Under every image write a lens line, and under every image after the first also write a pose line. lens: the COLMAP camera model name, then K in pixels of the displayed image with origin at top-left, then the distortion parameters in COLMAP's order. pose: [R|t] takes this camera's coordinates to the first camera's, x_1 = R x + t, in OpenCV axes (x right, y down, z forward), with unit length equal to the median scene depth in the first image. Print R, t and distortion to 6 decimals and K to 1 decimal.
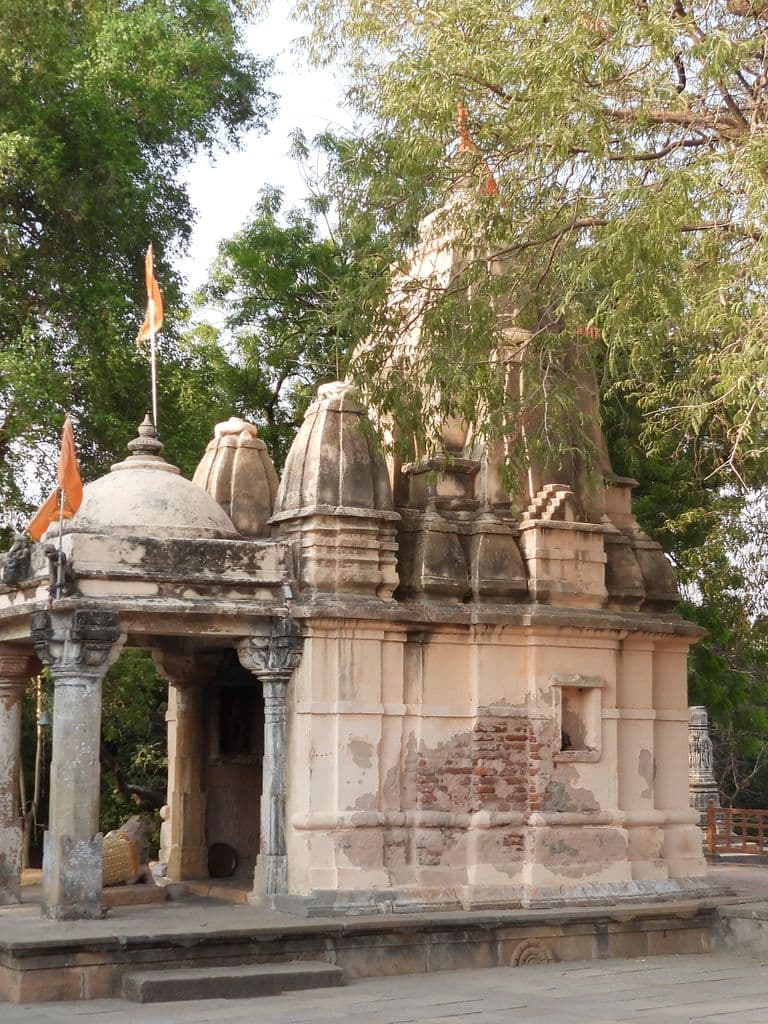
lens RADIAL K [[1257.9, 0, 365.6], [0, 1257.9, 513.2], [0, 0, 1]] dist [-0.037429, -0.028136]
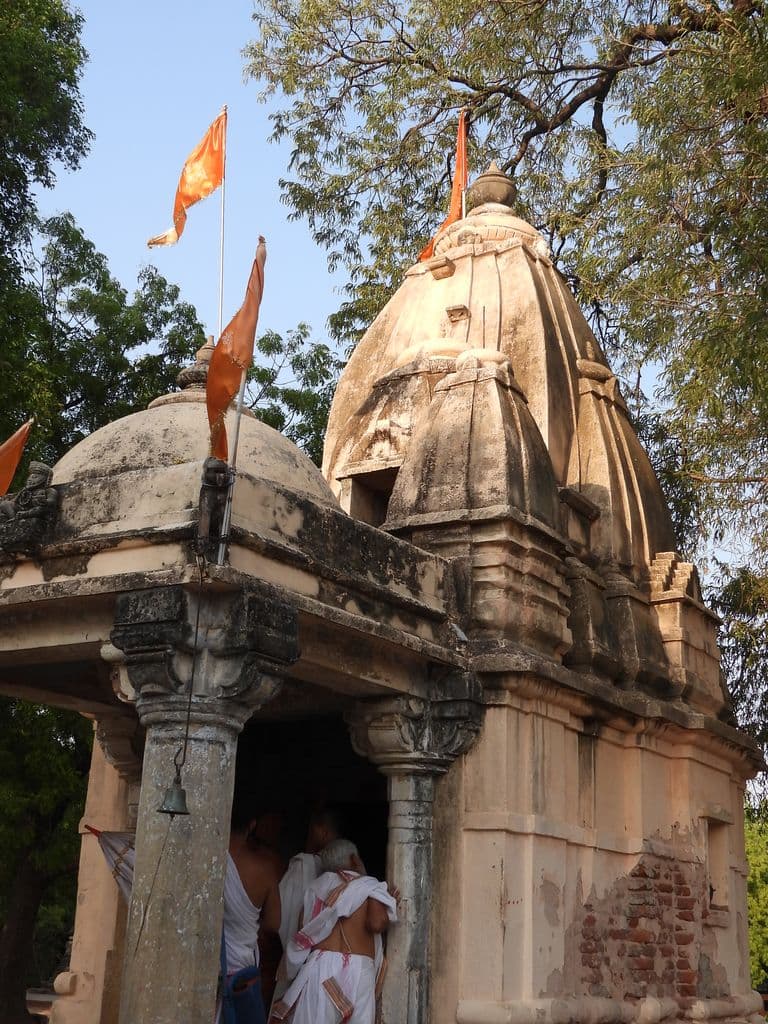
lens RADIAL K [[1153.9, 0, 384.0], [0, 1153.9, 512.0], [0, 0, 1]] dist [-0.018804, -0.037758]
pose [[0.916353, 0.168858, 0.363021, -0.317001], [-0.115816, 0.979742, -0.163376, 0.102969], [-0.383254, 0.107667, 0.917346, 0.479530]]
